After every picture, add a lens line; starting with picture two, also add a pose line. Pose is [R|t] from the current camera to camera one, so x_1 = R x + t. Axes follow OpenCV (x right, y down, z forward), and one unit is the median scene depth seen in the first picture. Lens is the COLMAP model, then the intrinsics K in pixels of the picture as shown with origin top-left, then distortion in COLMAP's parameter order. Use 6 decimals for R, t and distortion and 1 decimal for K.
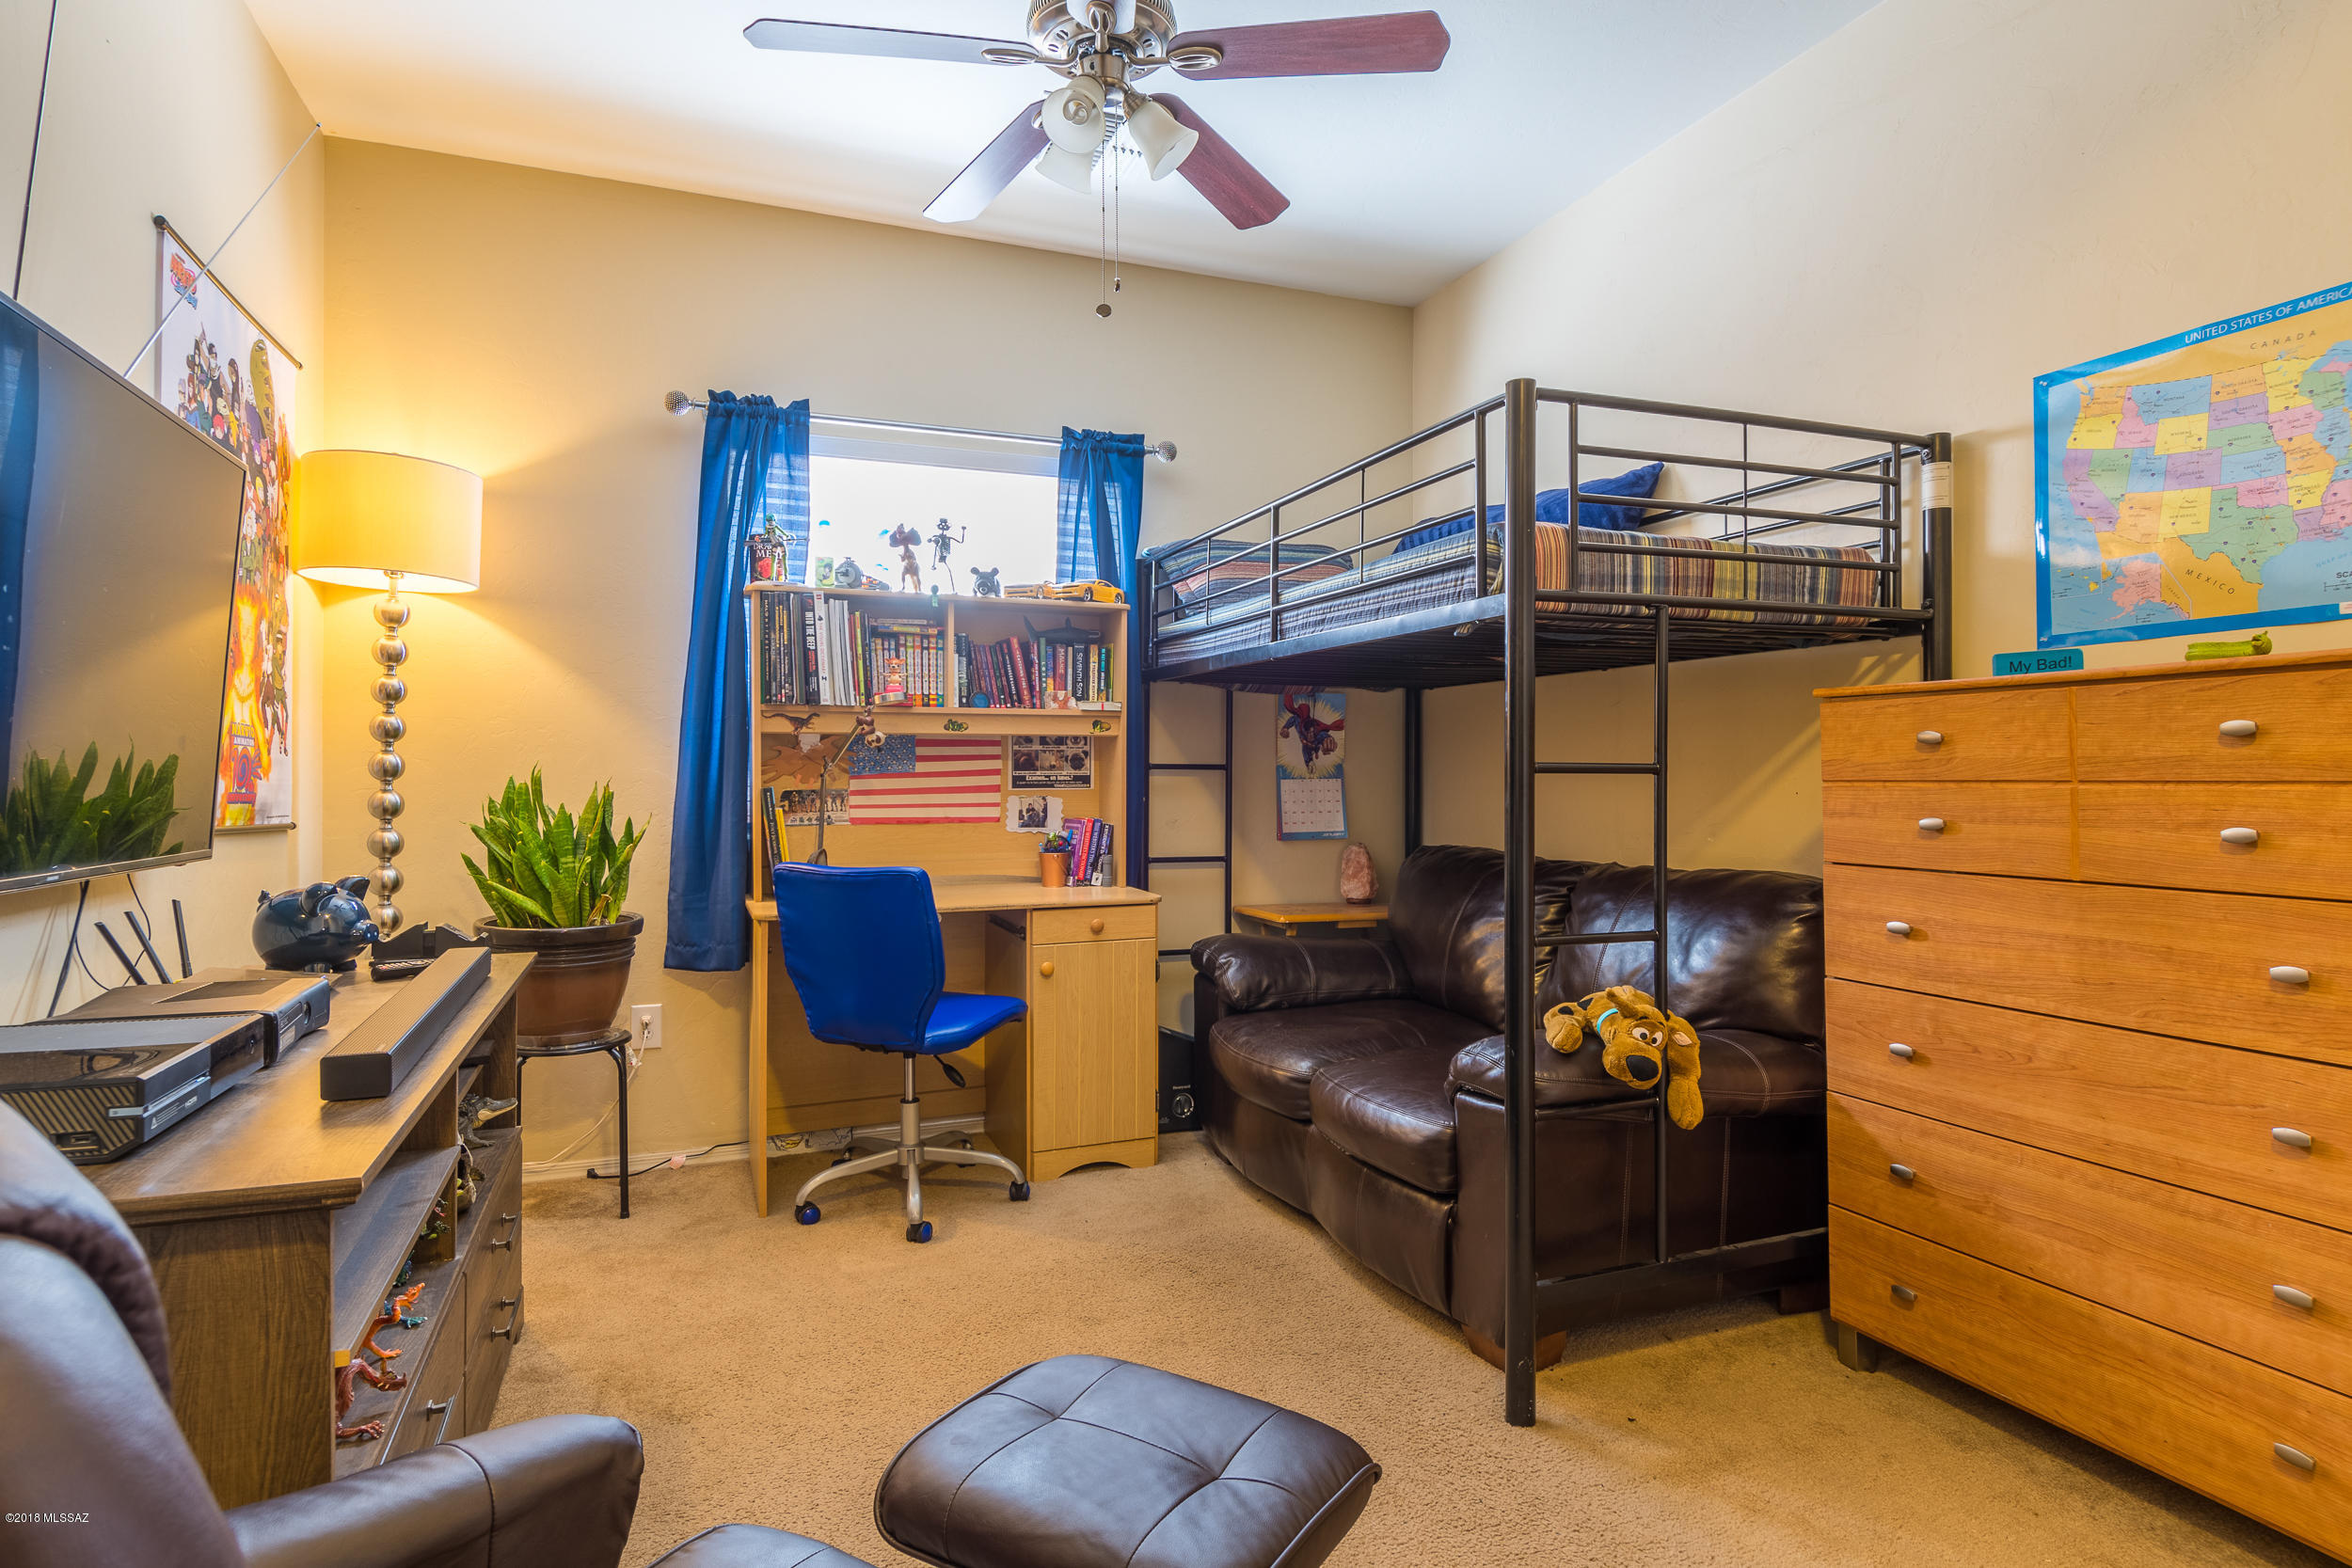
lens RADIAL K [[1228.7, 0, 1172.3], [0, 1228.7, 781.2], [0, 0, 1]] dist [0.021965, -0.024648]
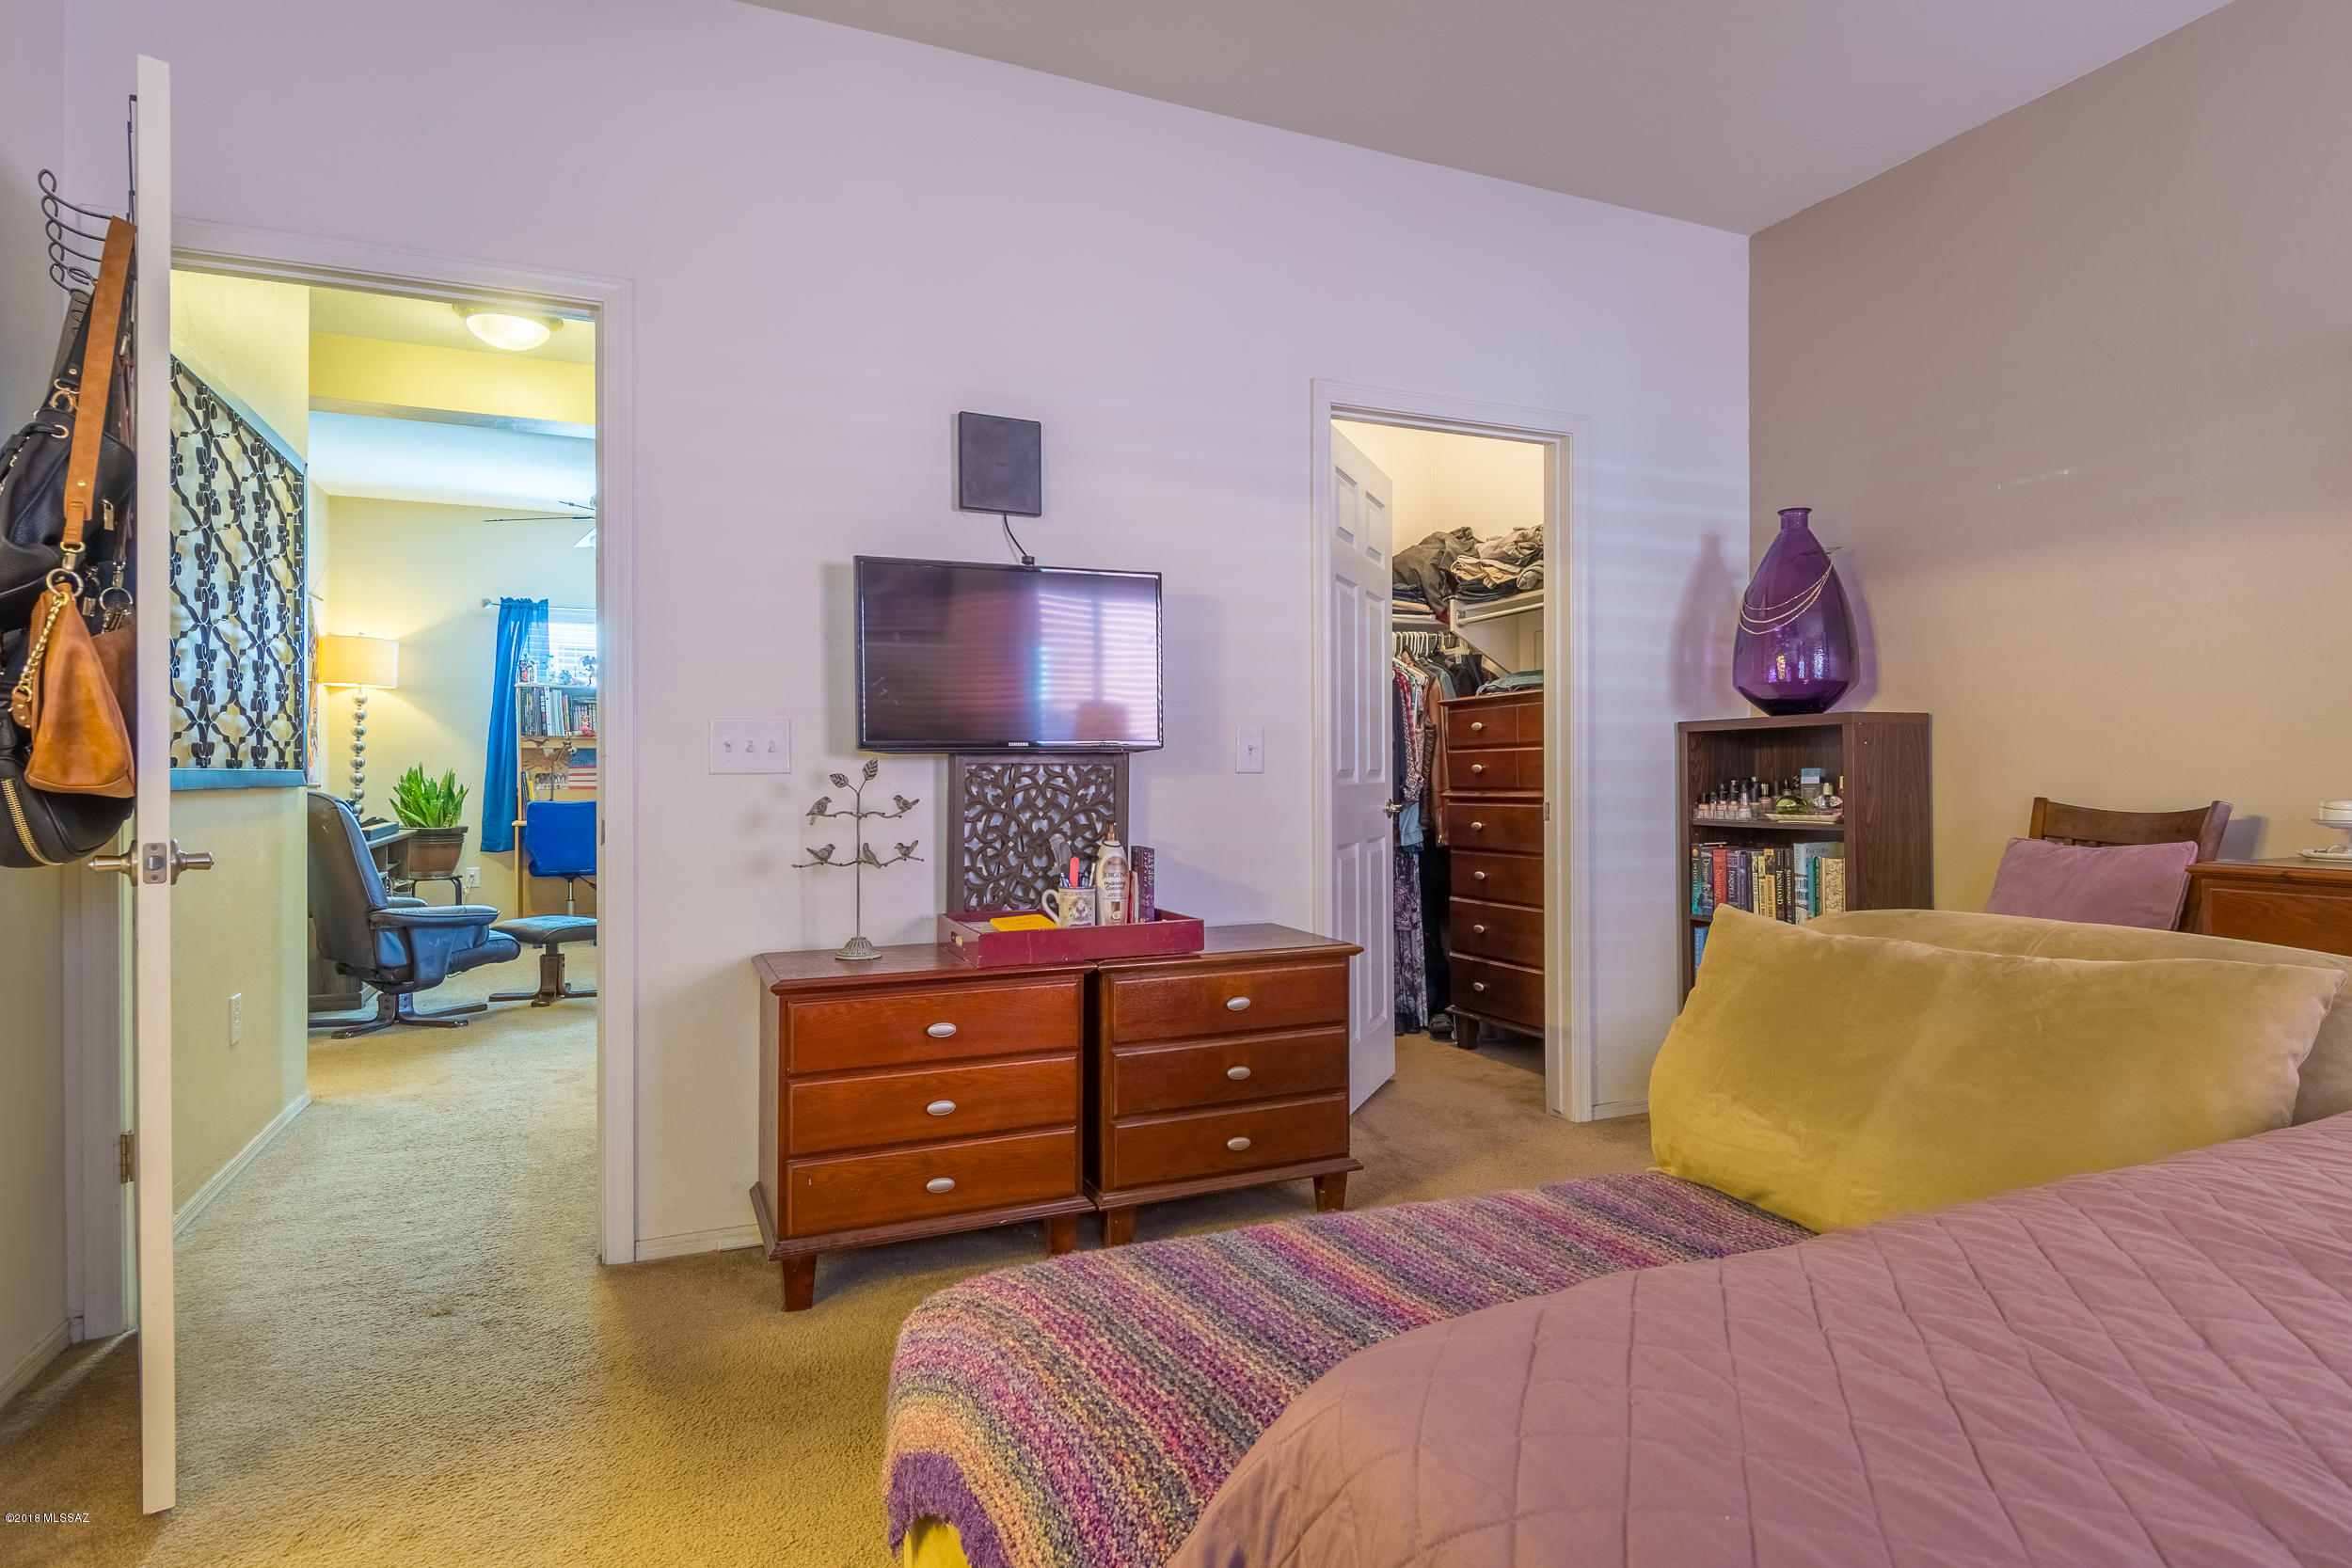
lens RADIAL K [[1228.7, 0, 1171.6], [0, 1228.7, 776.2], [0, 0, 1]] dist [0.021965, -0.024648]
pose [[0.998884, 0.001035, 0.047211, 0.811721], [-0.001126, 0.999998, 0.001903, 0.008842], [-0.047209, -0.001954, 0.998883, -1.436457]]
